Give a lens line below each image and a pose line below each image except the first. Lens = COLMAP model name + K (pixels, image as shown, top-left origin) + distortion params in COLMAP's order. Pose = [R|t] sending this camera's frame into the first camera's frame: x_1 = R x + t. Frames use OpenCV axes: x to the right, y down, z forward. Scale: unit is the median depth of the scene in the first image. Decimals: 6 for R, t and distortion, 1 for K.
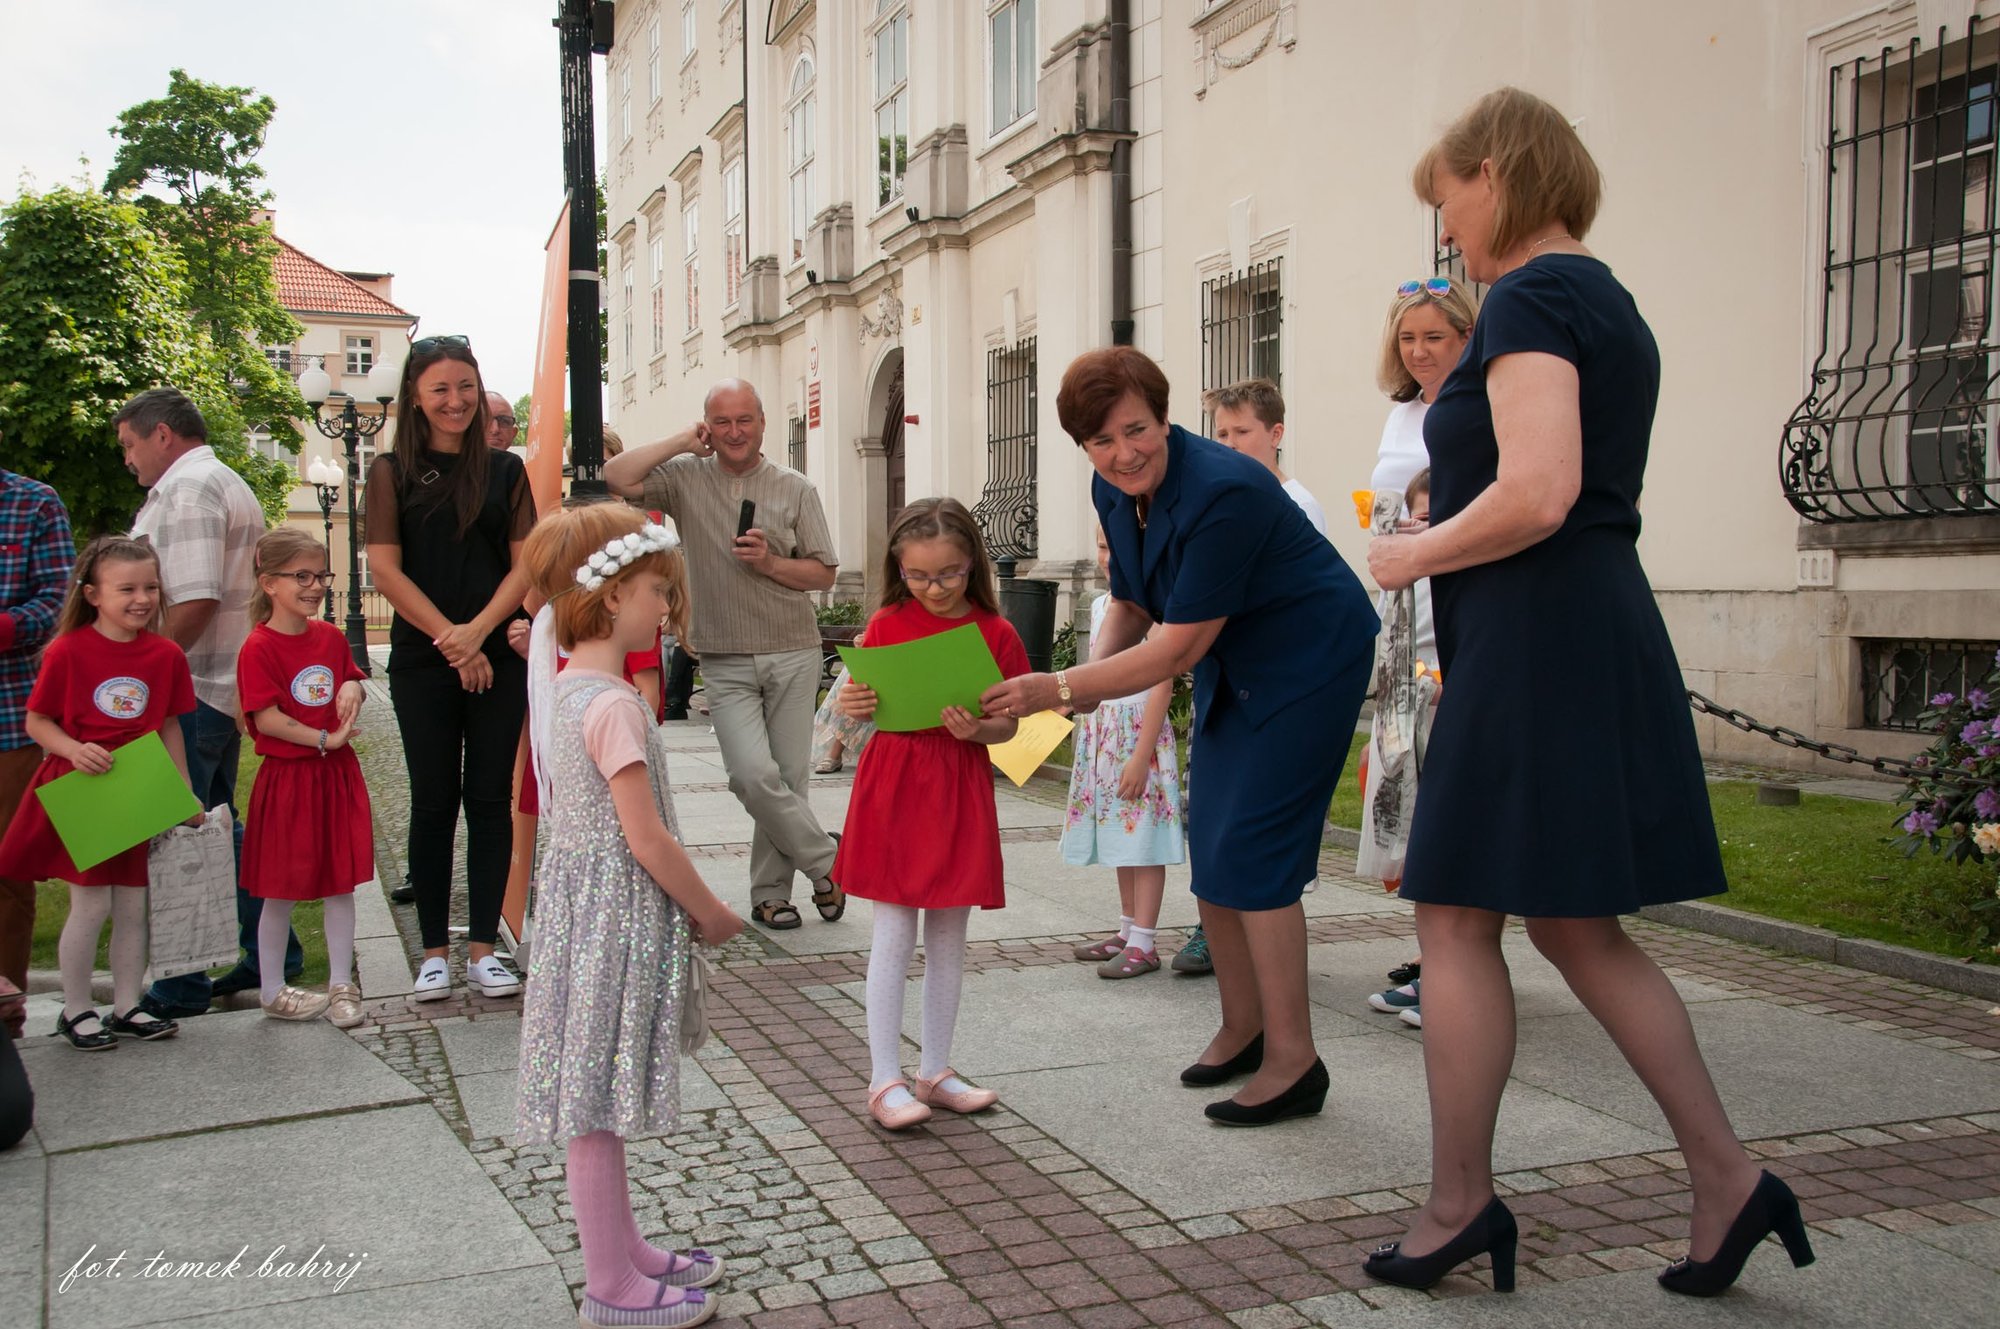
lens RADIAL K [[1976.6, 0, 1012.1], [0, 1976.6, 696.0], [0, 0, 1]] dist [-0.081987, 0.219807]
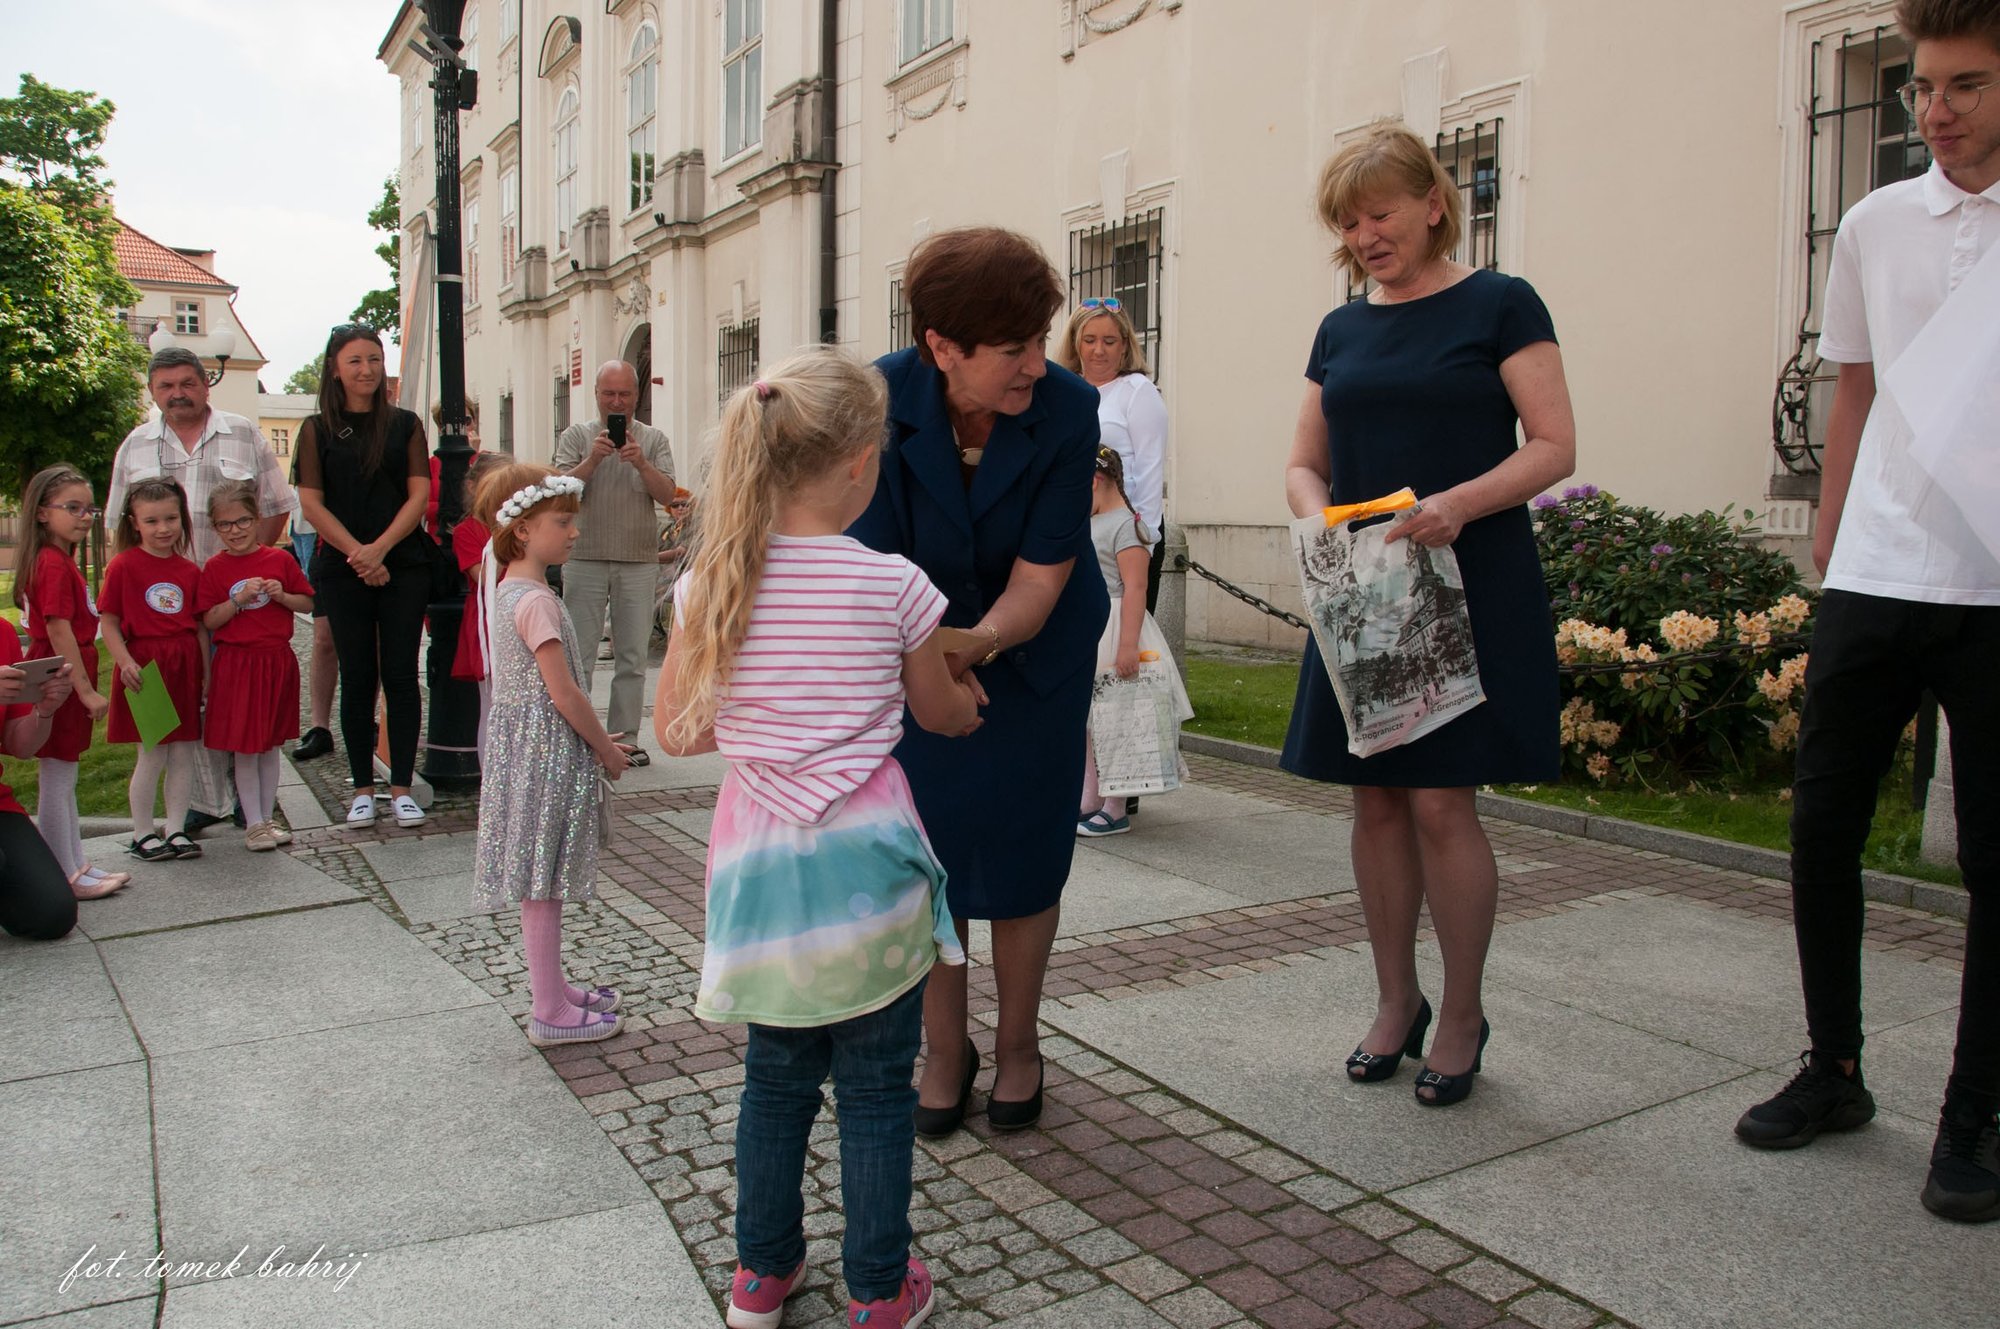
lens RADIAL K [[1555.3, 0, 1017.0], [0, 1555.3, 694.3], [0, 0, 1]] dist [-0.166194, 0.123737]
pose [[0.982350, -0.006106, 0.186955, -0.029802], [-0.005255, 0.998172, 0.060213, -0.000204], [-0.186981, -0.060133, 0.980521, -0.055992]]
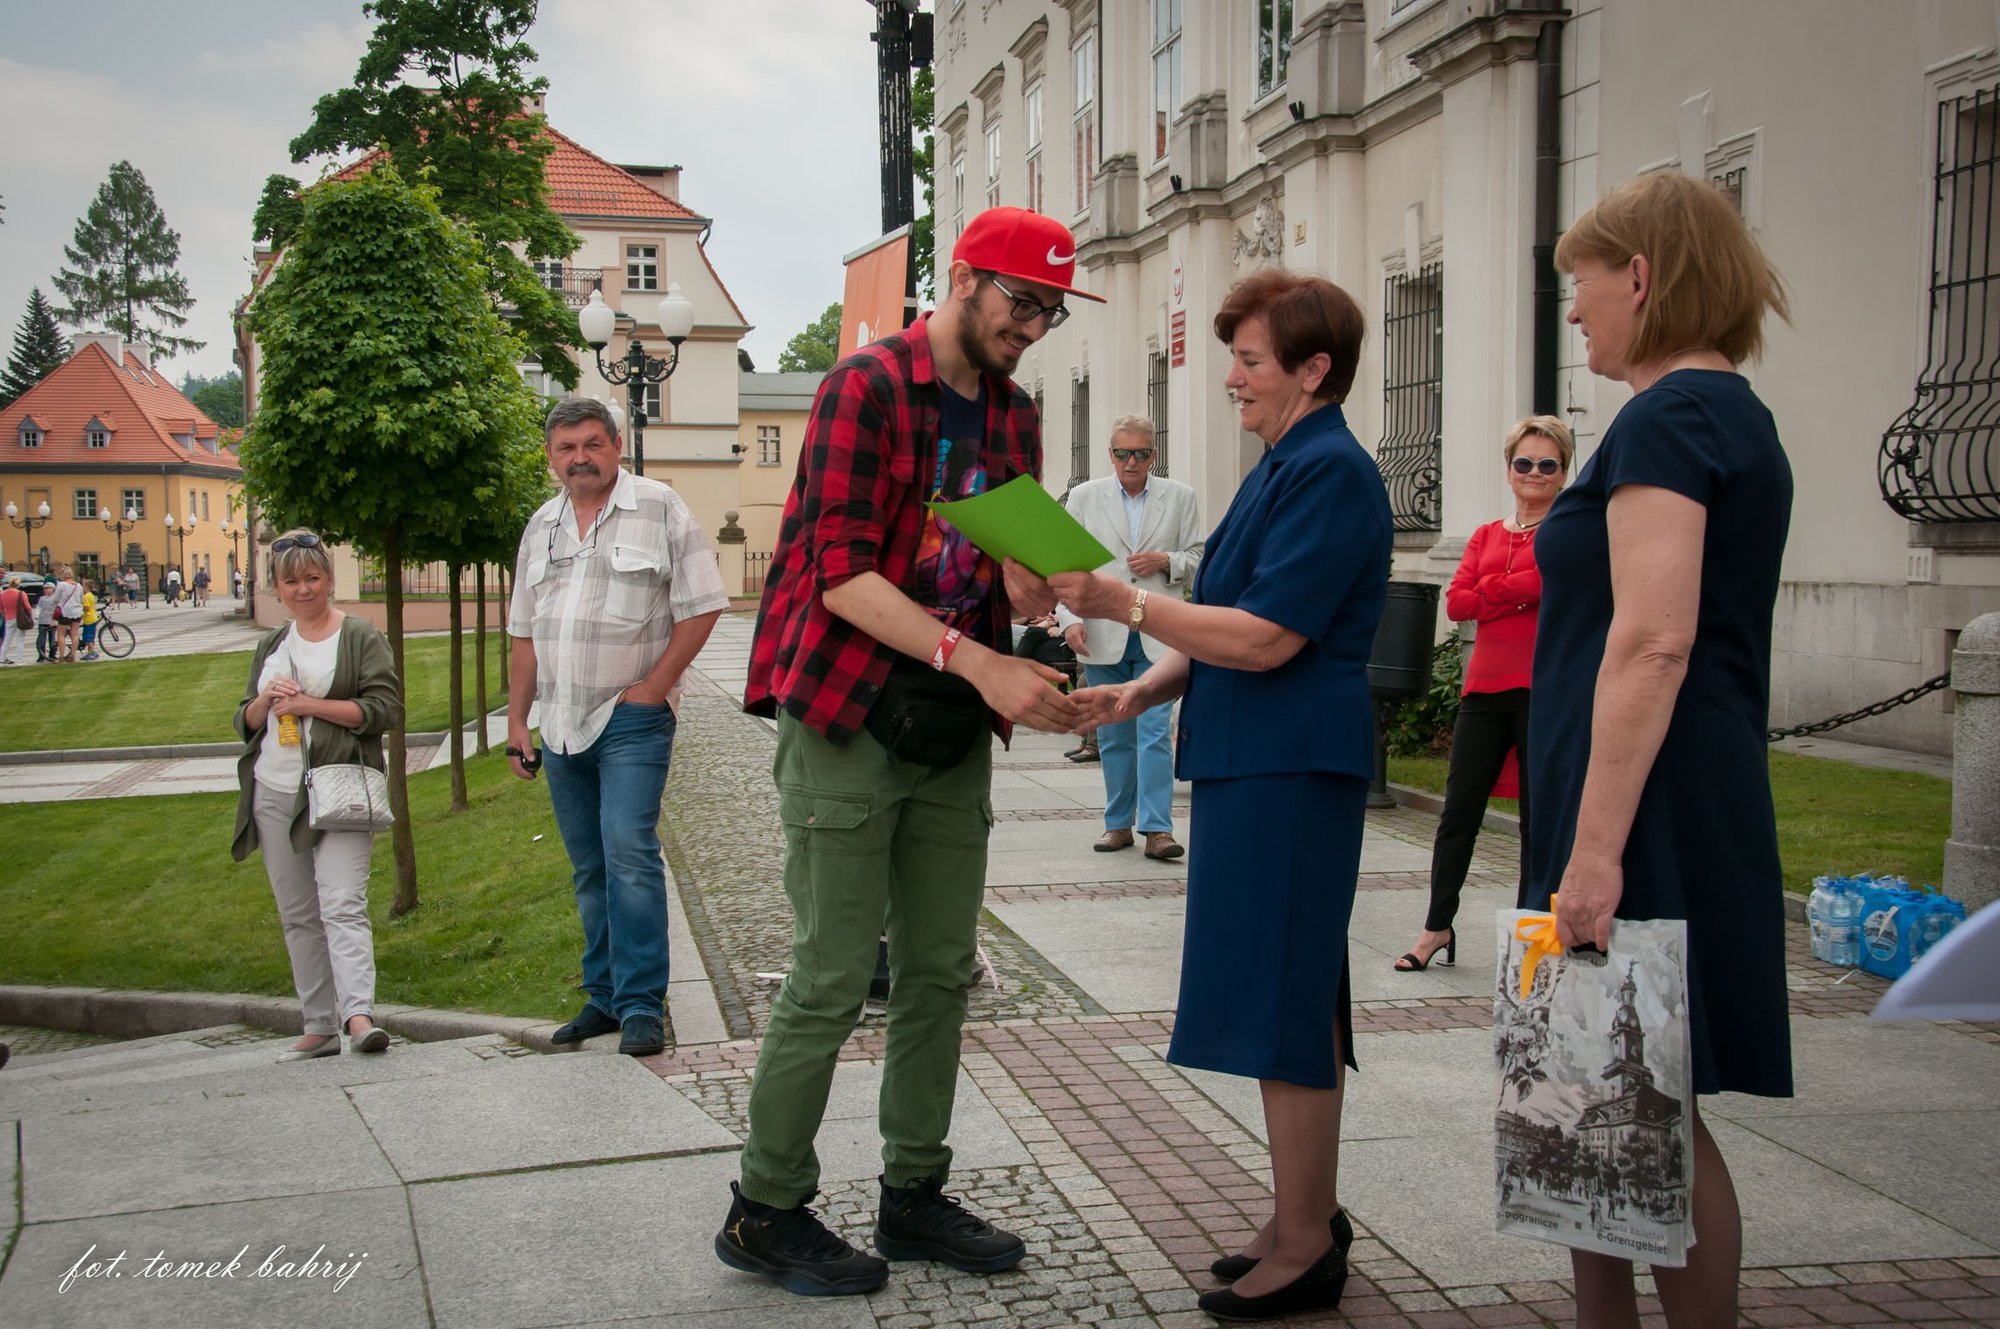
lens RADIAL K [[2479.3, 0, 1013.3], [0, 2479.3, 696.0], [0, 0, 1]] dist [0.018388, 0.417142]
pose [[0.985519, 0.010157, -0.169259, 0.034939], [-0.008679, 0.999917, 0.009471, -0.026203], [0.169341, -0.007865, 0.985526, -0.151873]]
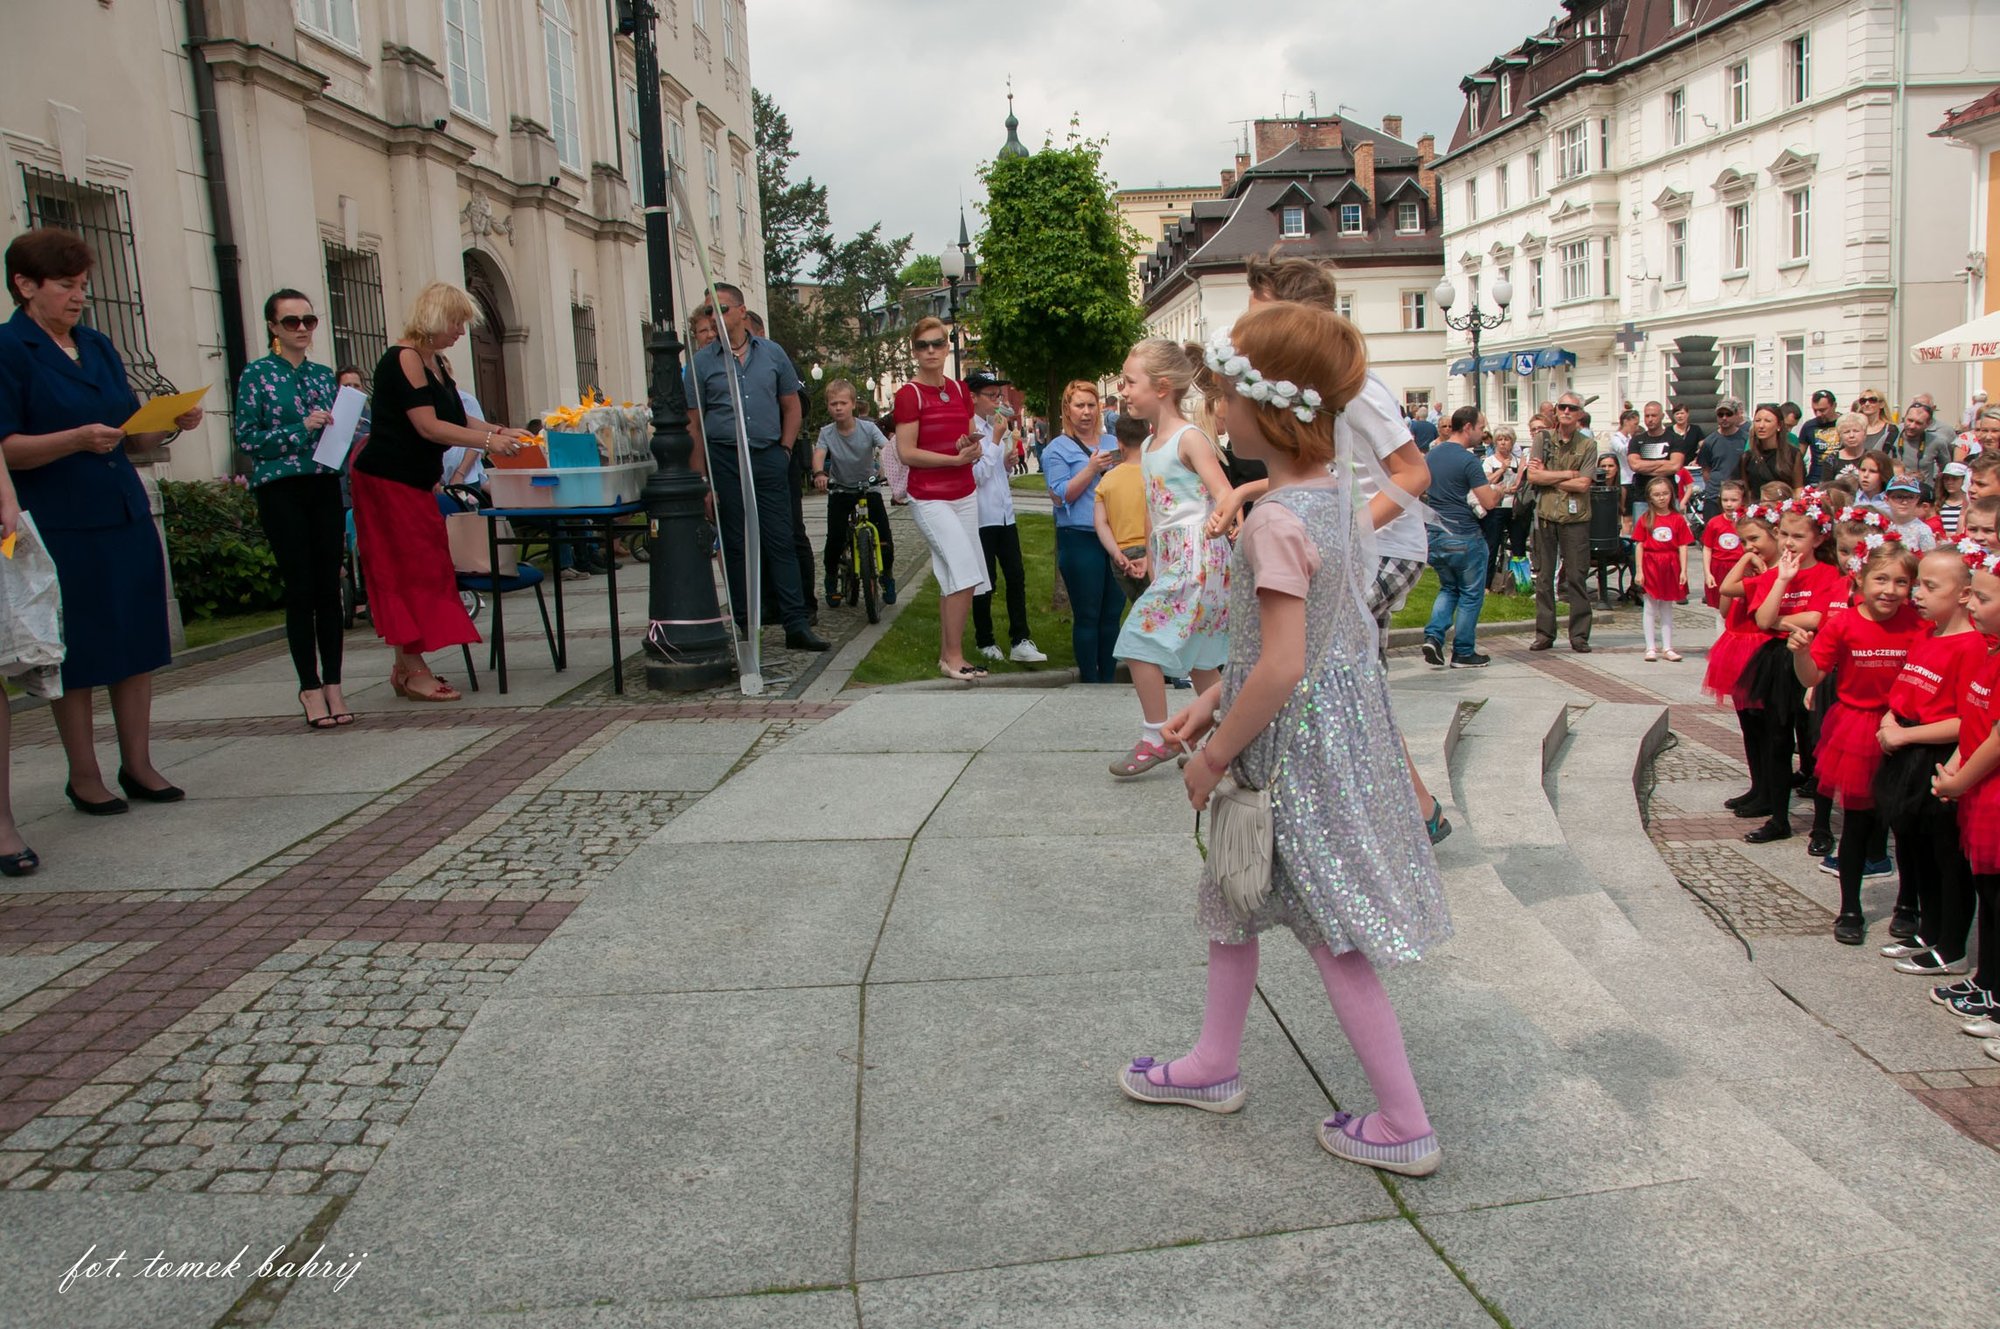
lens RADIAL K [[1563.6, 0, 1035.0], [0, 1563.6, 672.6], [0, 0, 1]] dist [-0.148943, 0.117670]
pose [[-0.932769, 0.003919, 0.360452, -0.383523], [0.082740, 0.975571, 0.203508, -0.030168], [-0.350849, 0.219650, -0.910307, 0.733333]]
